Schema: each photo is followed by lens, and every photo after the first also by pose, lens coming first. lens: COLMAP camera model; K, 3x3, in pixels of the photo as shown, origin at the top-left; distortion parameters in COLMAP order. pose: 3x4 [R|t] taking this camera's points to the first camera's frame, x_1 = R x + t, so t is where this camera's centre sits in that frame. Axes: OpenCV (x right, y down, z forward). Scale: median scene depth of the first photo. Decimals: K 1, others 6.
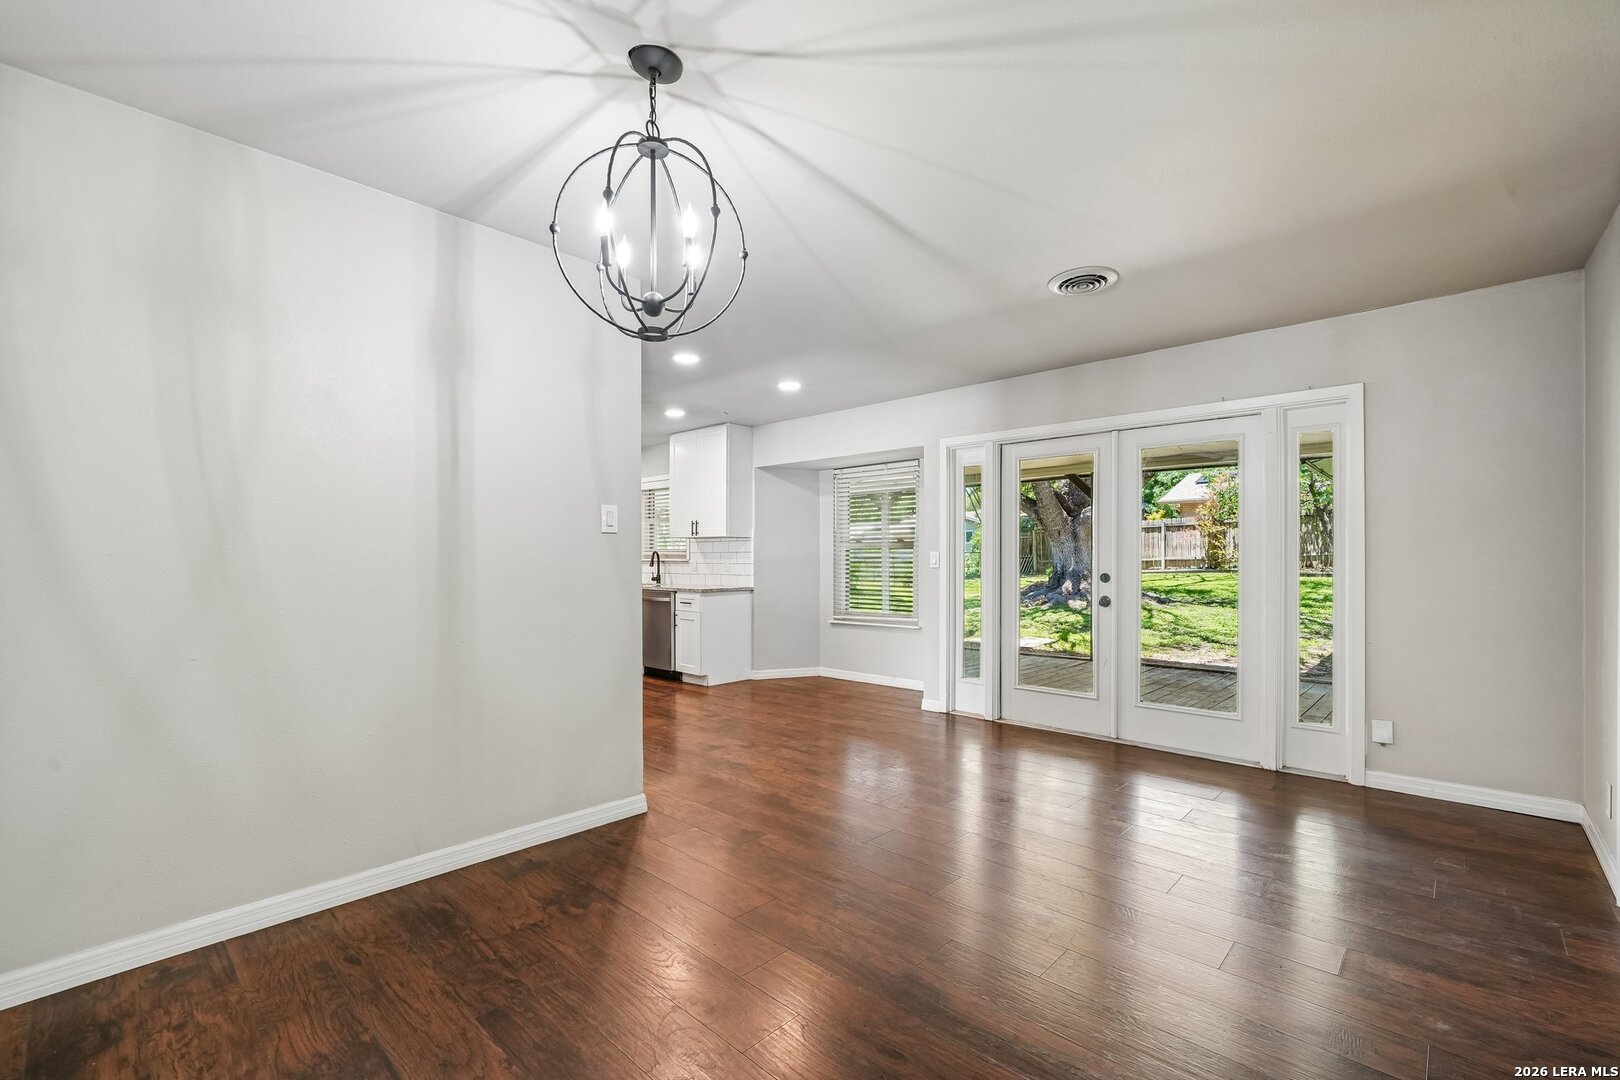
lens RADIAL K [[698.8, 0, 805.1], [0, 698.8, 536.6], [0, 0, 1]] dist [0.002524, 0.000357]
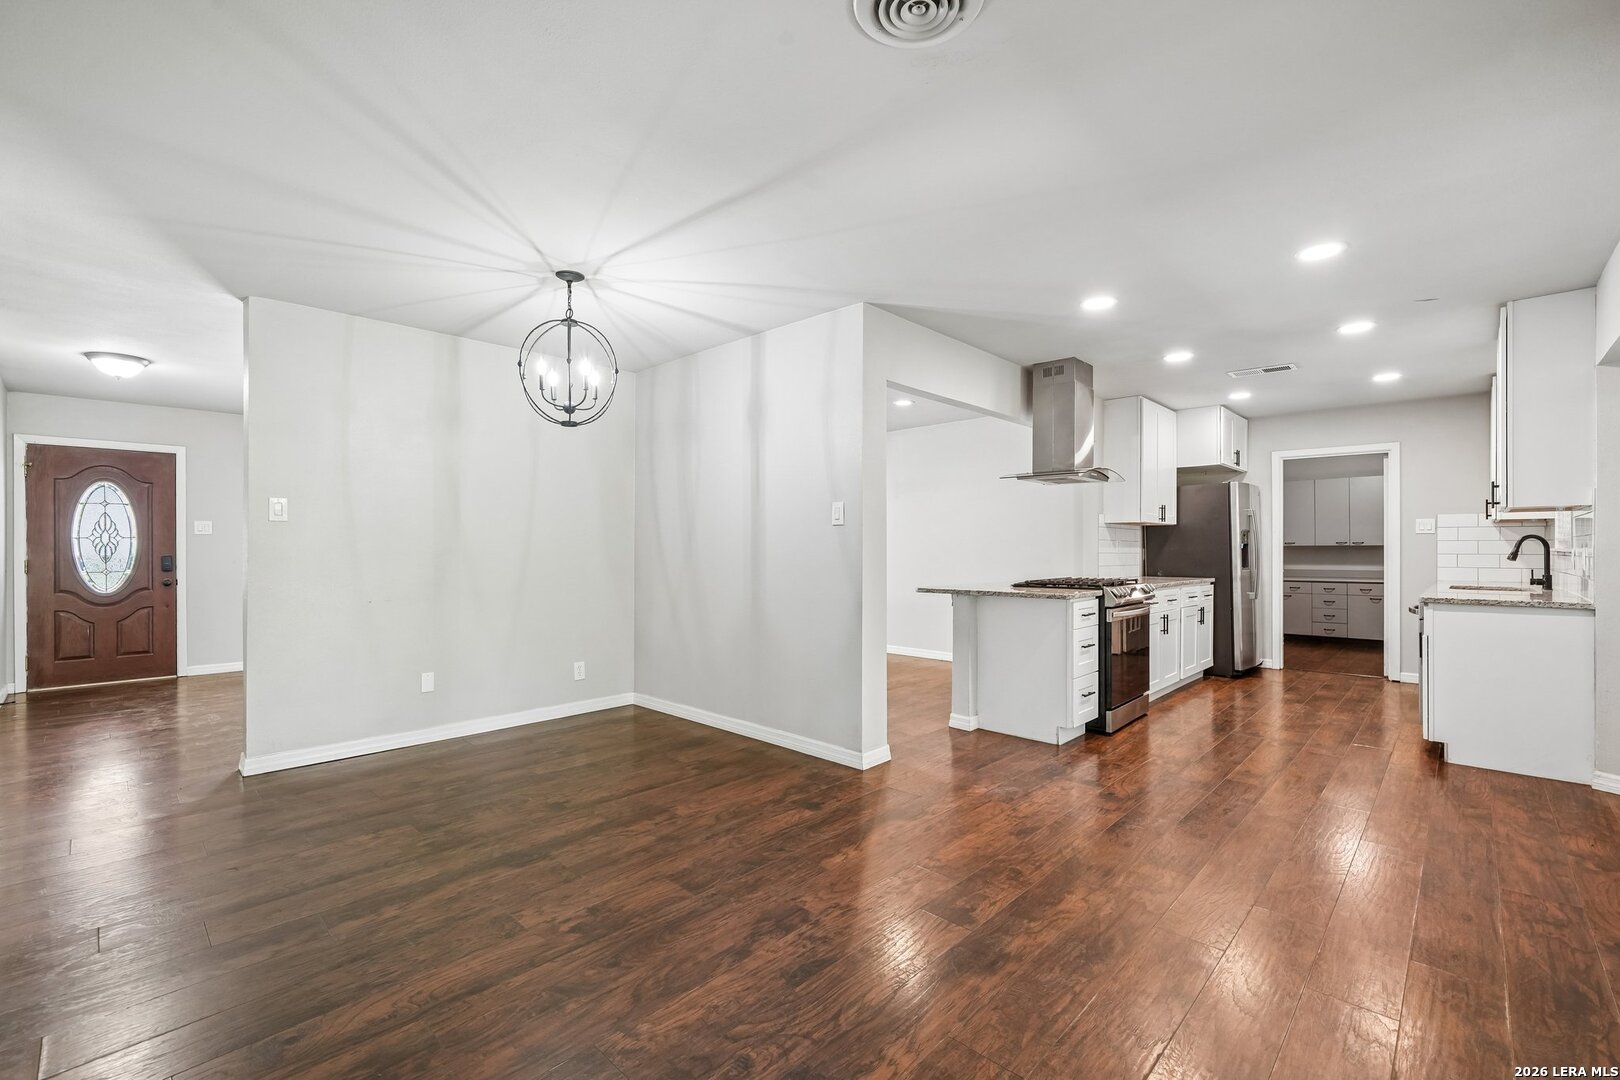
lens RADIAL K [[698.8, 0, 814.2], [0, 698.8, 550.4], [0, 0, 1]] dist [0.002524, 0.000357]
pose [[-0.001467, 0.005880, -0.999982, 0.427979], [0.030558, 0.999516, 0.005832, 0.013796], [0.999532, -0.030549, -0.001646, 0.443234]]
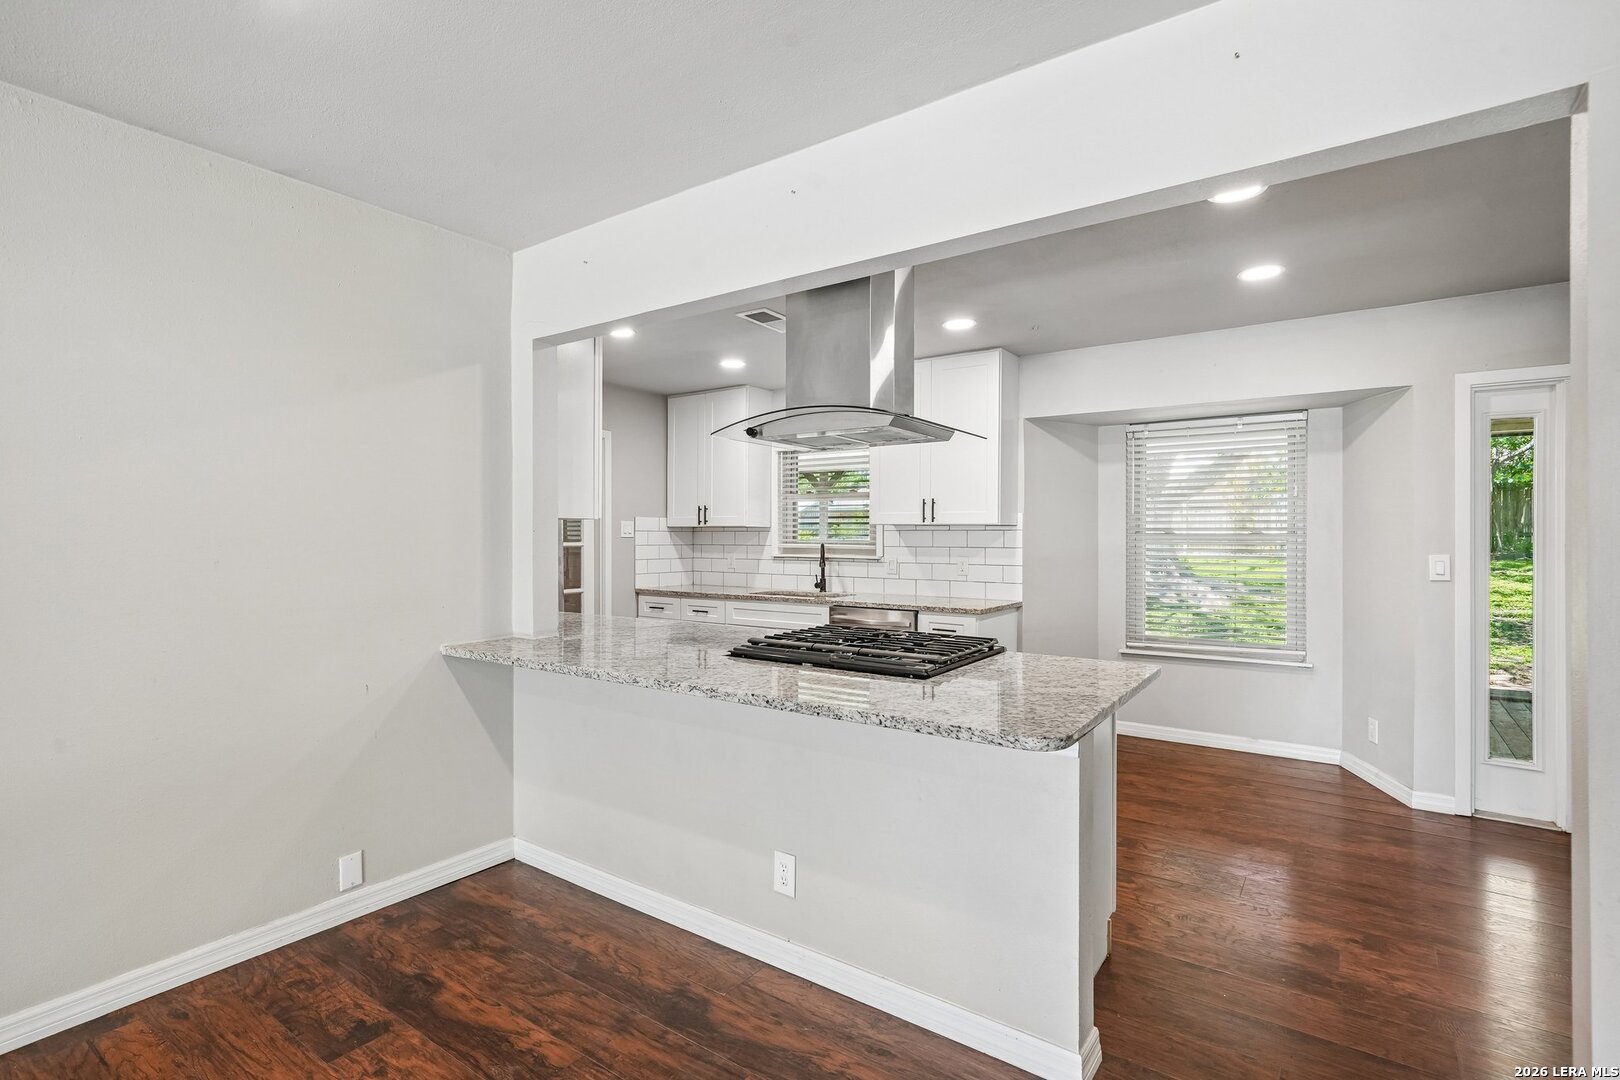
lens RADIAL K [[756.6, 0, 814.2], [0, 756.6, 530.8], [0, 0, 1]] dist [0.003585, 0.001235]
pose [[0.991029, 0.005930, 0.133515, -0.361217], [-0.009100, 0.999691, 0.023147, -0.008692], [-0.133336, -0.024154, 0.990776, 0.324694]]
